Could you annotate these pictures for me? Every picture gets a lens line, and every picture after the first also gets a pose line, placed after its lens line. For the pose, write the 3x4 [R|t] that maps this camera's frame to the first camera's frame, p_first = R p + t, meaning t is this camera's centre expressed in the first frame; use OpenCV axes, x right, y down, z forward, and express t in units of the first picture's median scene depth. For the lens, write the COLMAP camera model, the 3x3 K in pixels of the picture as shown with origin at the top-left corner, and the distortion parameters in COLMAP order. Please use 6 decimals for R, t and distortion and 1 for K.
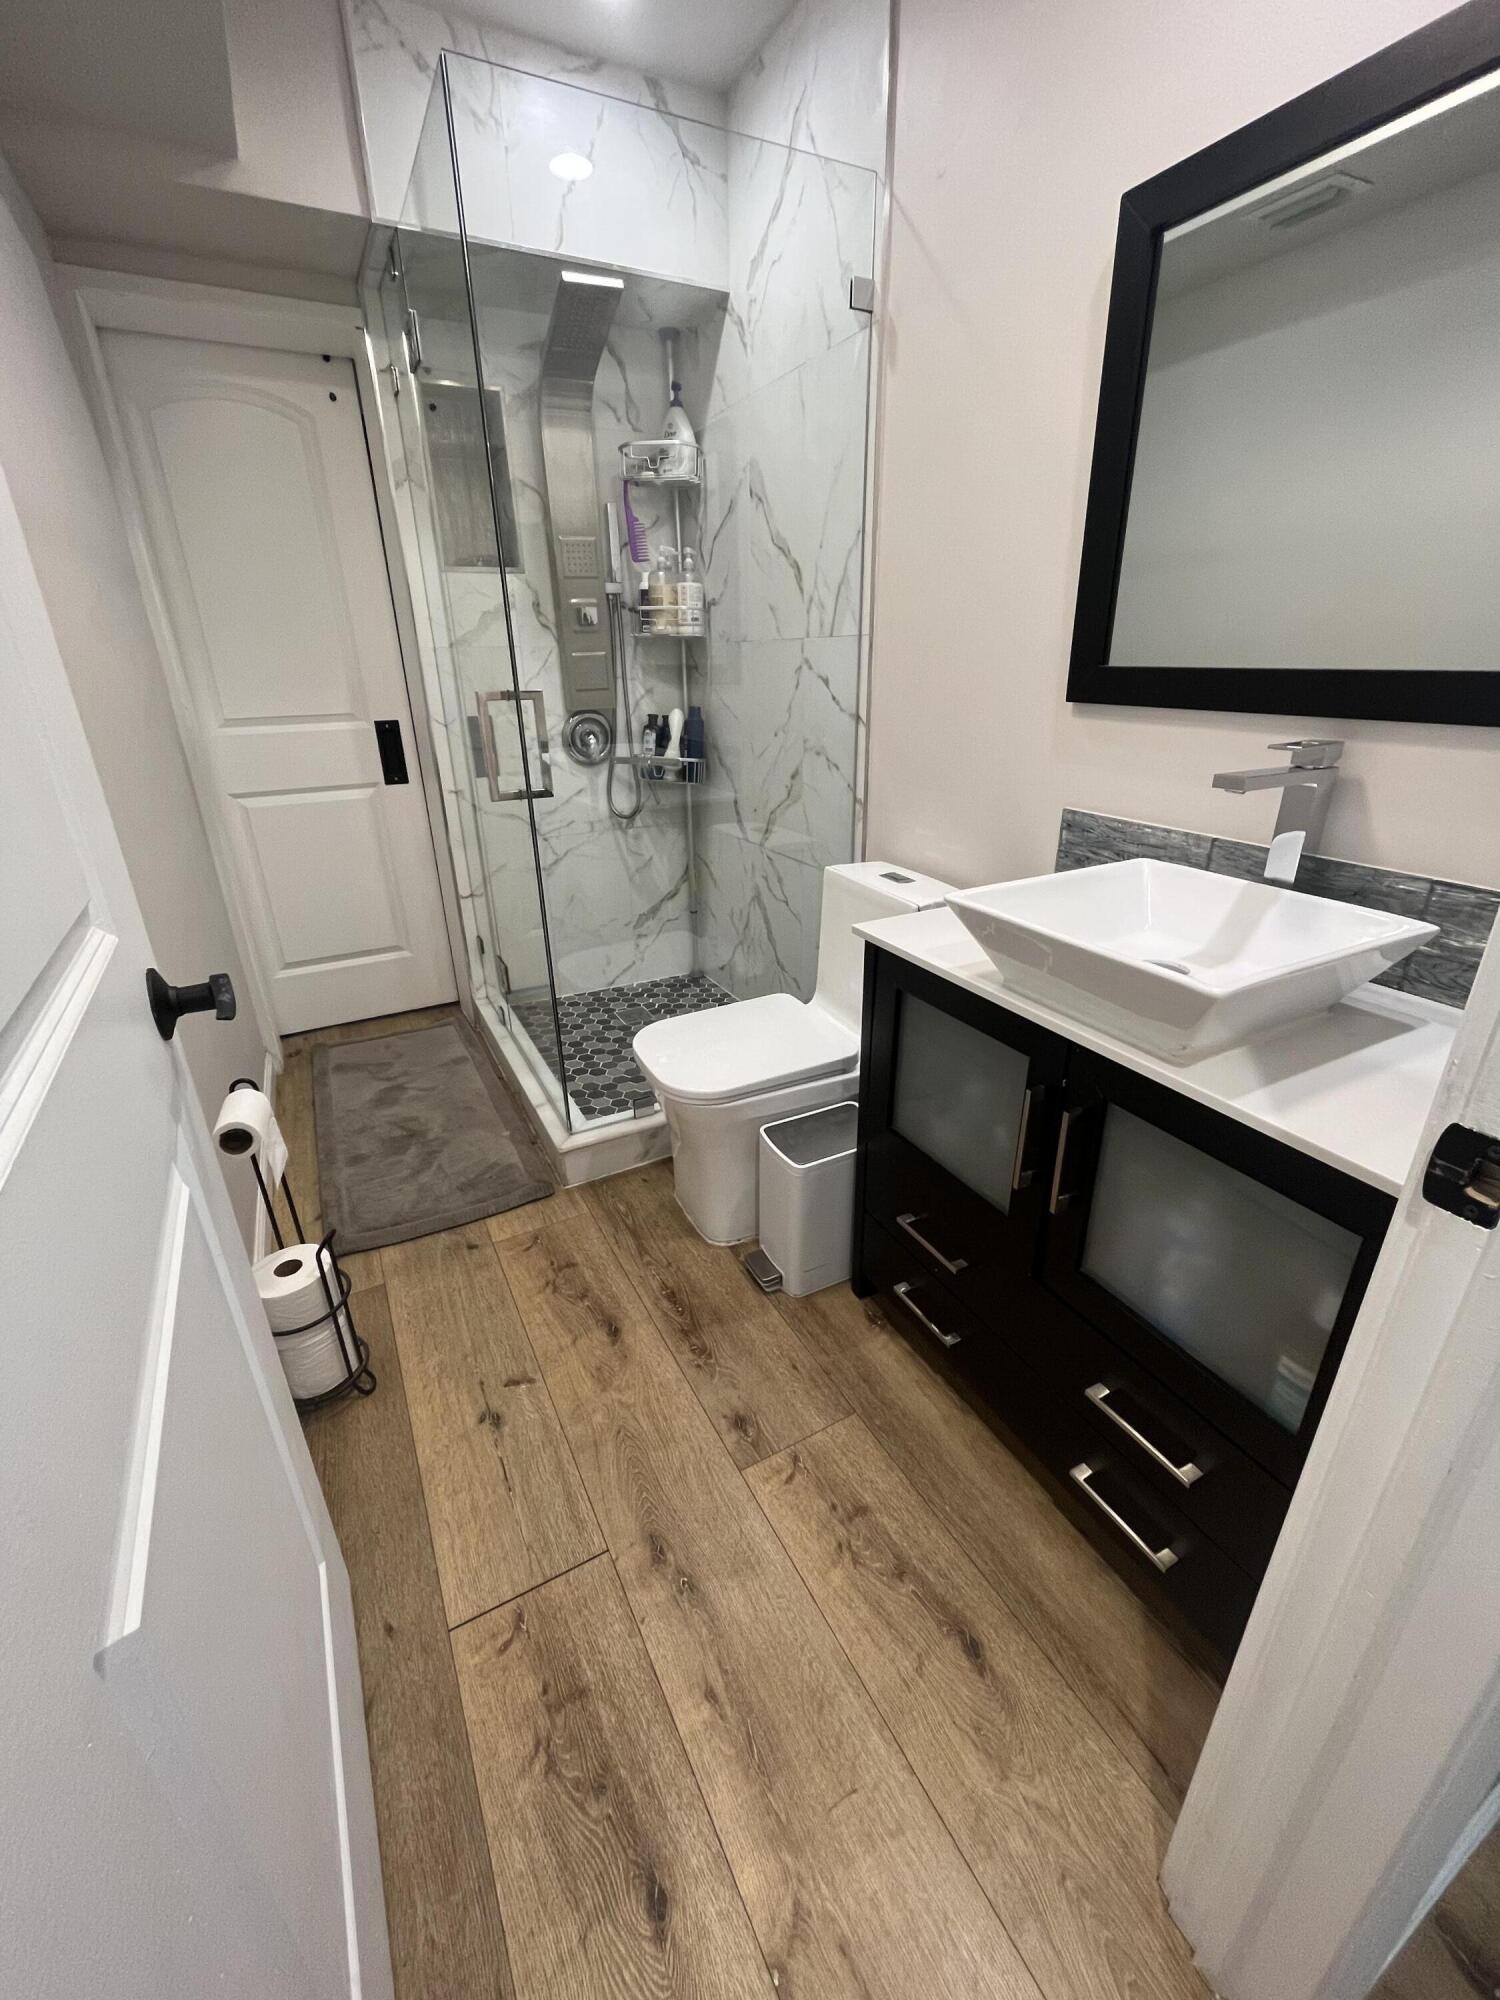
lens RADIAL K [[819.1, 0, 750.0], [0, 819.1, 1000.0], [0, 0, 1]] dist [-0.000897, -0.000145]
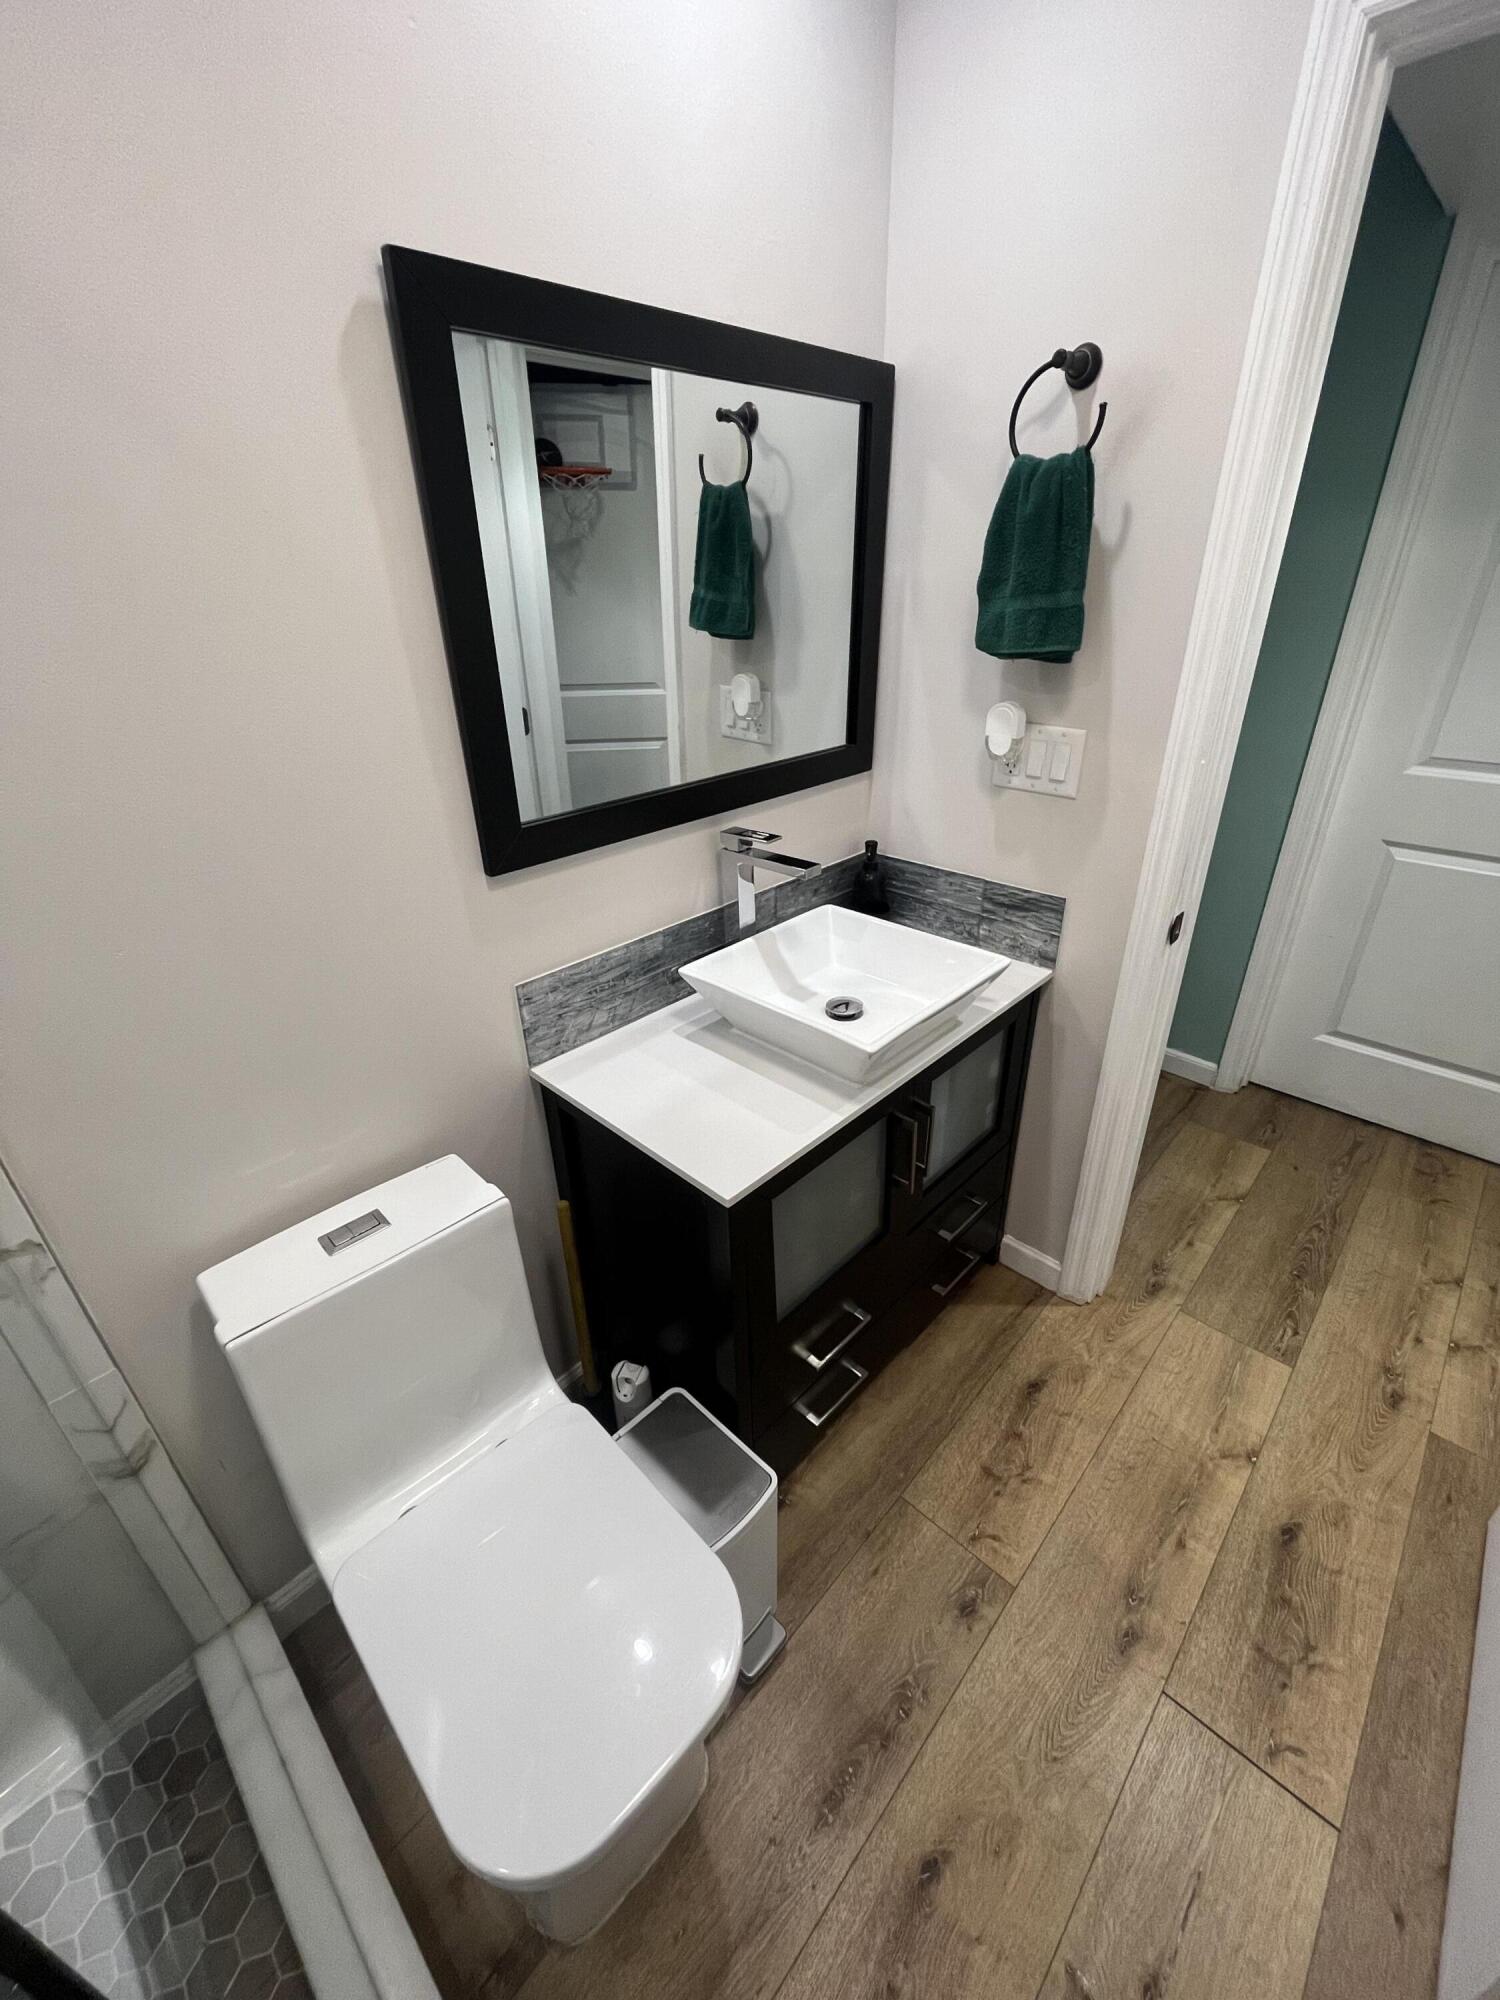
lens RADIAL K [[819.1, 0, 750.0], [0, 819.1, 1000.0], [0, 0, 1]] dist [-0.000897, -0.000145]
pose [[-0.315822, -0.419535, 0.851027, -0.514698], [0.395481, 0.757099, 0.519996, -0.708655], [-0.862468, 0.500791, -0.073190, 1.084299]]
